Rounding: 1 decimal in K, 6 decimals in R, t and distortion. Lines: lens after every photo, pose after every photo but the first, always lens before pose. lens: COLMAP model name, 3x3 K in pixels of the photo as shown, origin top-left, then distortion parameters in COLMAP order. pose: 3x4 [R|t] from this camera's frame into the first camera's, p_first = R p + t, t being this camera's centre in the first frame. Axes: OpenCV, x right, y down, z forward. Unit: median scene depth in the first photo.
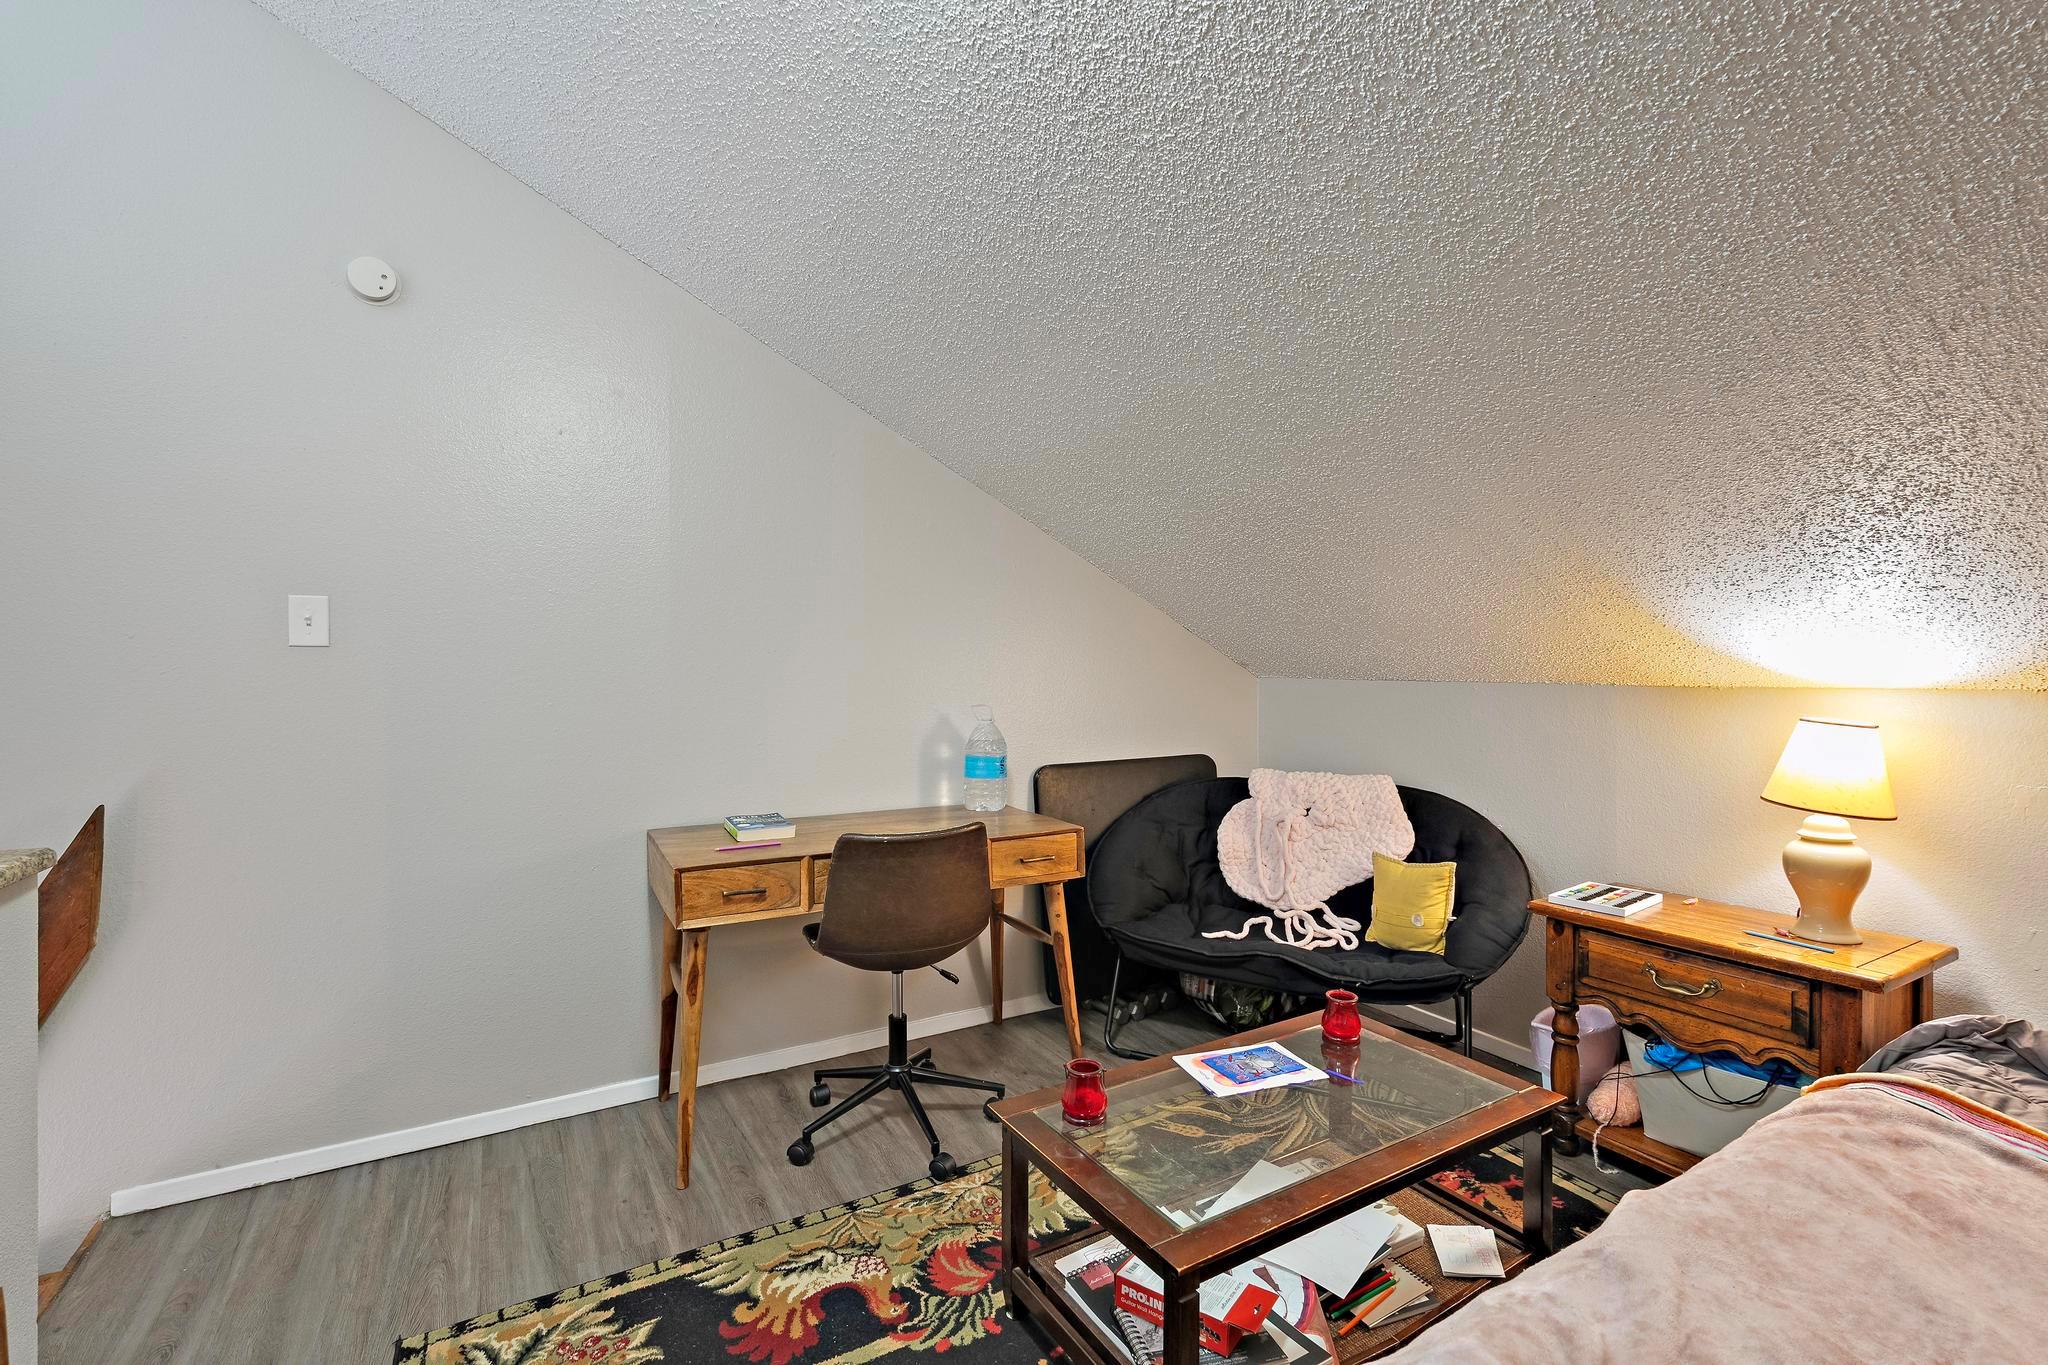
lens RADIAL K [[890.3, 0, 1027.3], [0, 890.3, 682.3], [0, 0, 1]] dist [-0.005086, 0.000813]
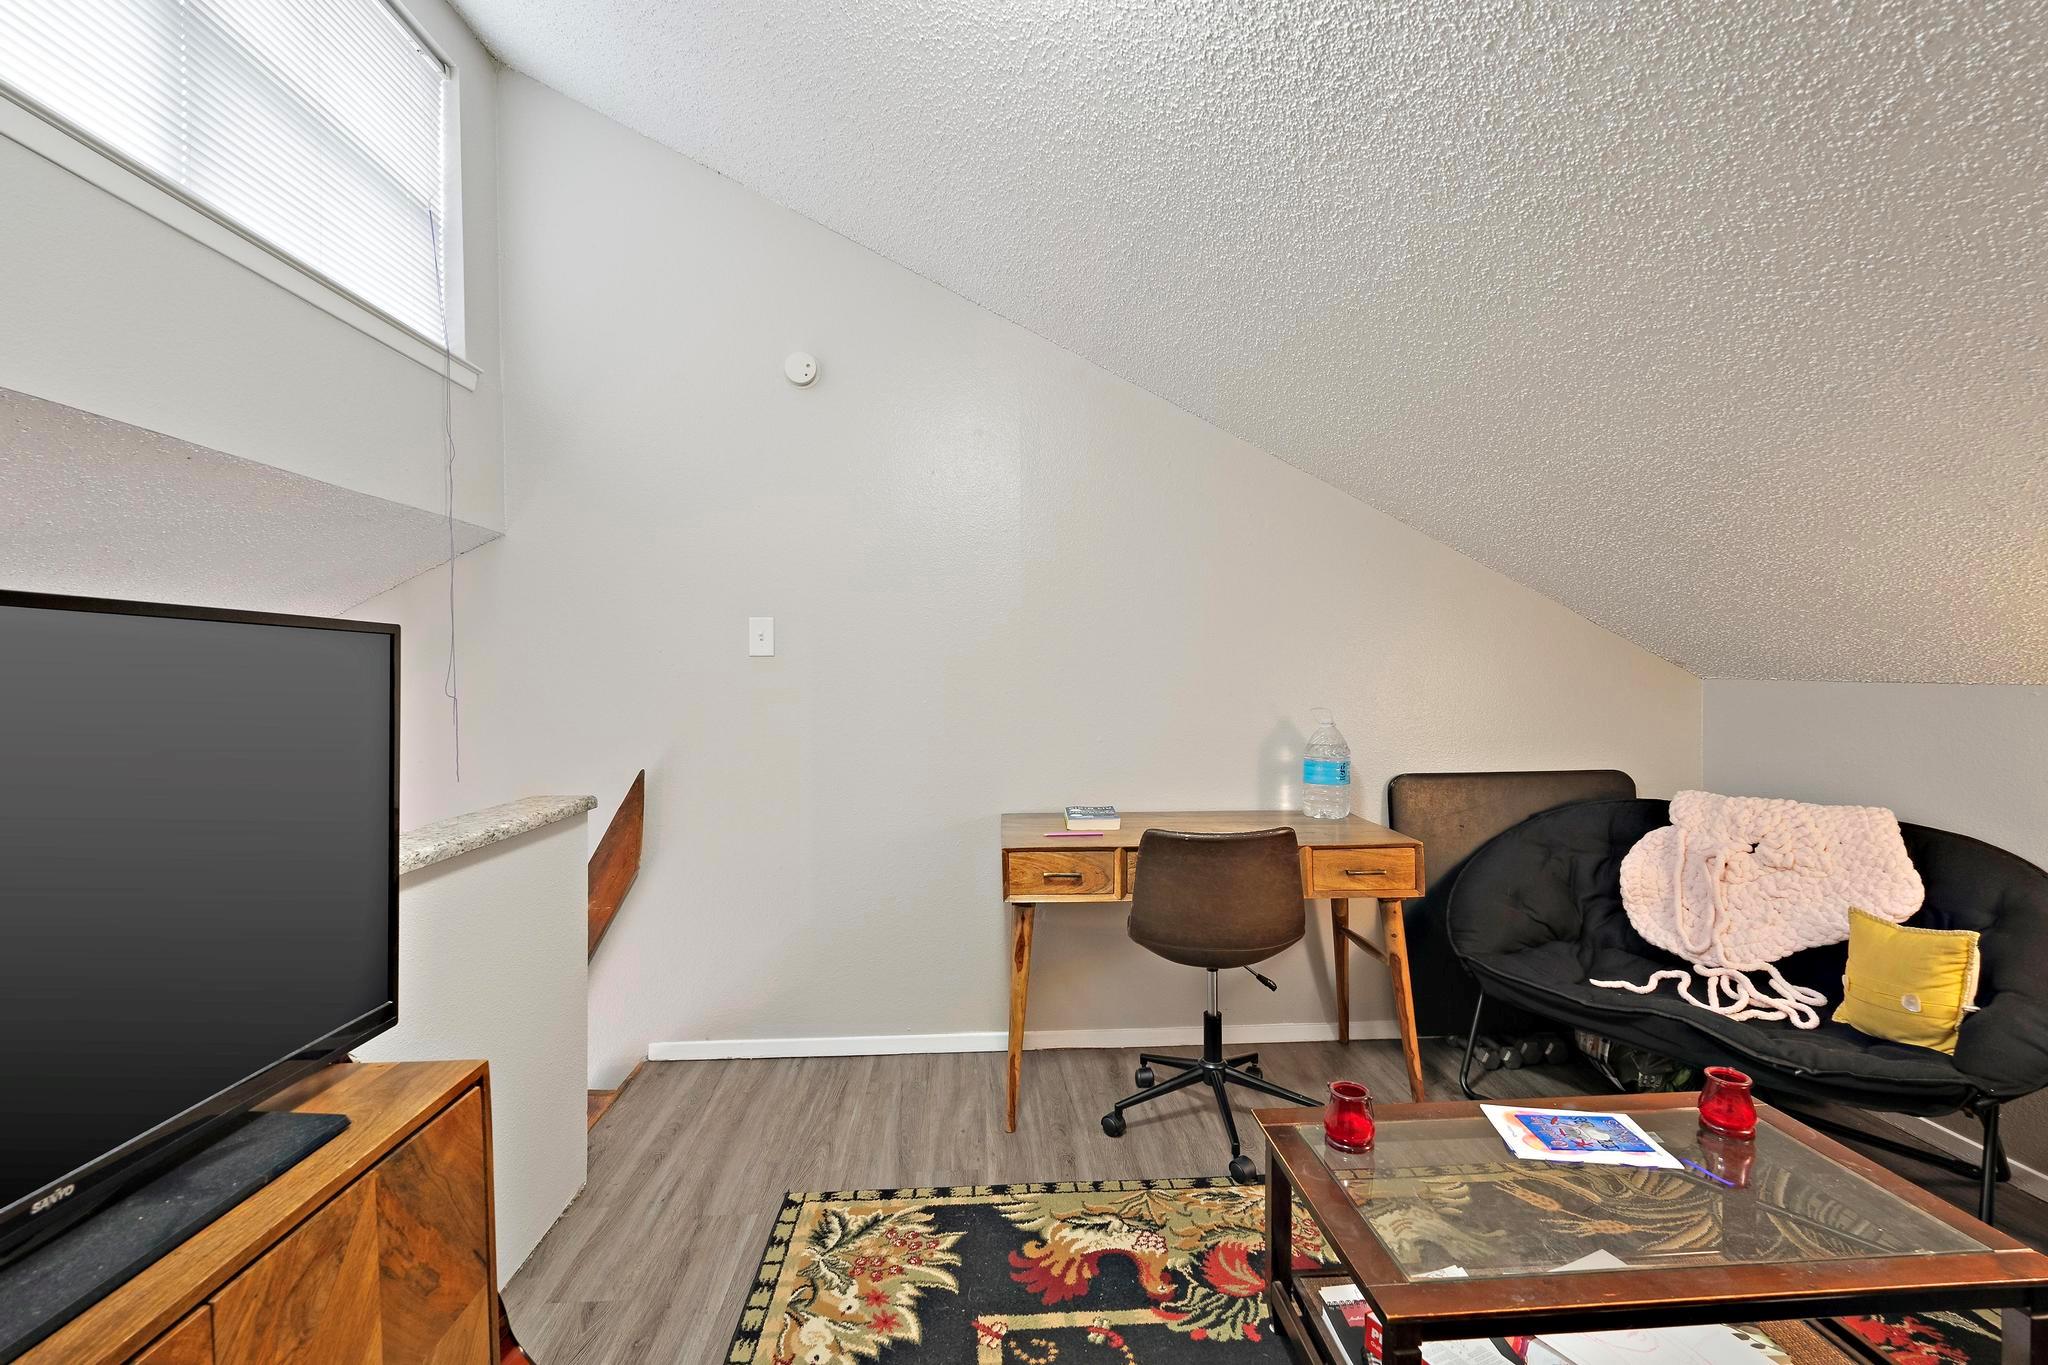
lens RADIAL K [[890.3, 0, 1027.4], [0, 890.3, 684.5], [0, 0, 1]] dist [-0.005086, 0.000813]
pose [[0.893177, 0.001568, -0.449702, 0.140311], [-0.001336, 0.999999, 0.000834, -0.000393], [0.449703, -0.000144, 0.893178, 0.000197]]
